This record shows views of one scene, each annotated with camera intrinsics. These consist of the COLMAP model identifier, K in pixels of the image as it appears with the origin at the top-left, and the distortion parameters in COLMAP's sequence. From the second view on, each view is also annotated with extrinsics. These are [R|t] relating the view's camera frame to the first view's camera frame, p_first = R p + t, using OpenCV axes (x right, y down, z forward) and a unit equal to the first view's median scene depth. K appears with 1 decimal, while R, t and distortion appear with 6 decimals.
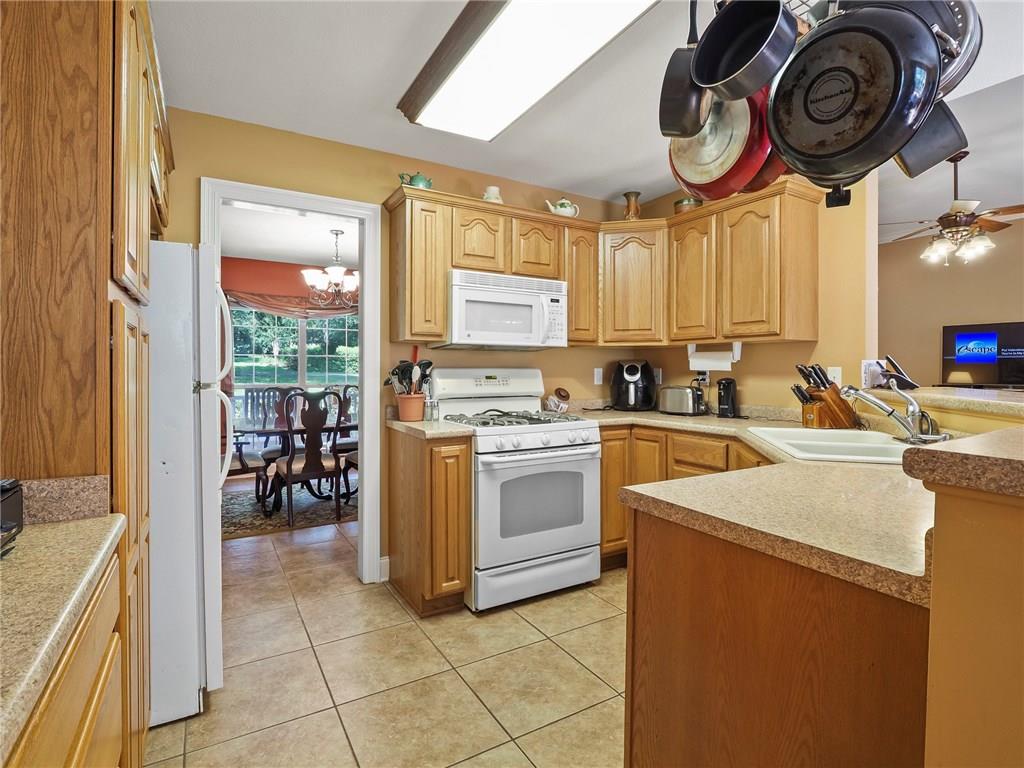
lens RADIAL K [[515.7, 0, 508.9], [0, 515.7, 362.8], [0, 0, 1]] dist [-0.002620, -0.000297]
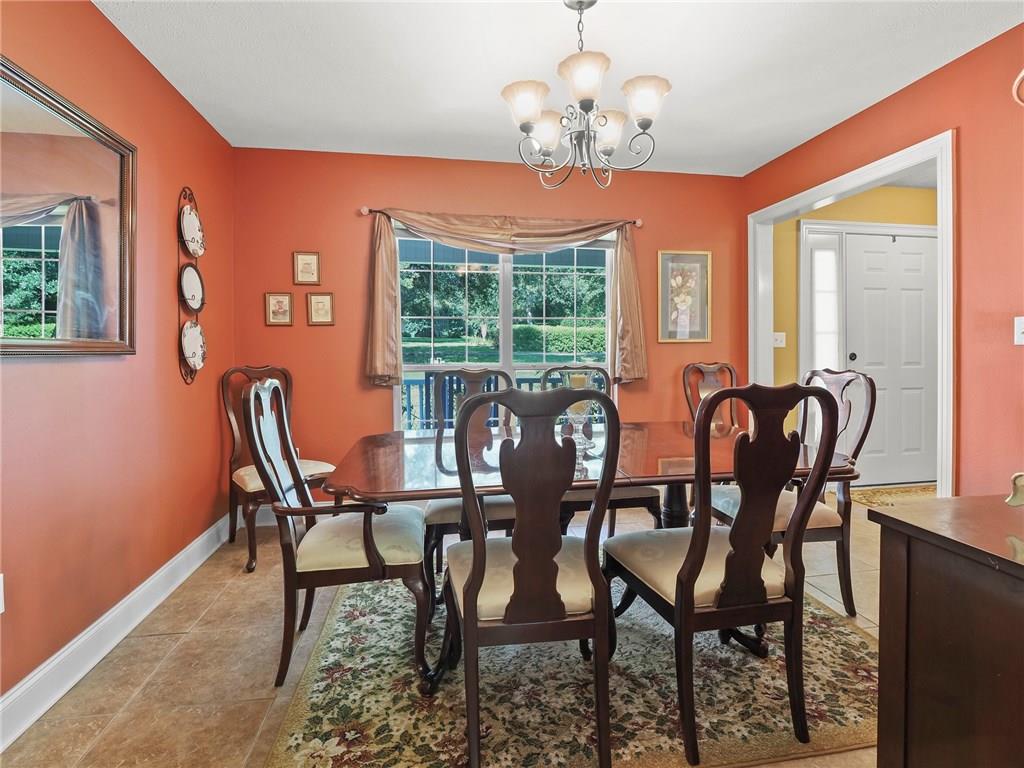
lens RADIAL K [[515.7, 0, 508.9], [0, 515.7, 362.8], [0, 0, 1]] dist [-0.002620, -0.000297]
pose [[0.928304, 0.008603, -0.371724, -0.179799], [0.005210, 0.999333, 0.036141, 0.017866], [0.371787, -0.035487, 0.927640, 0.454715]]
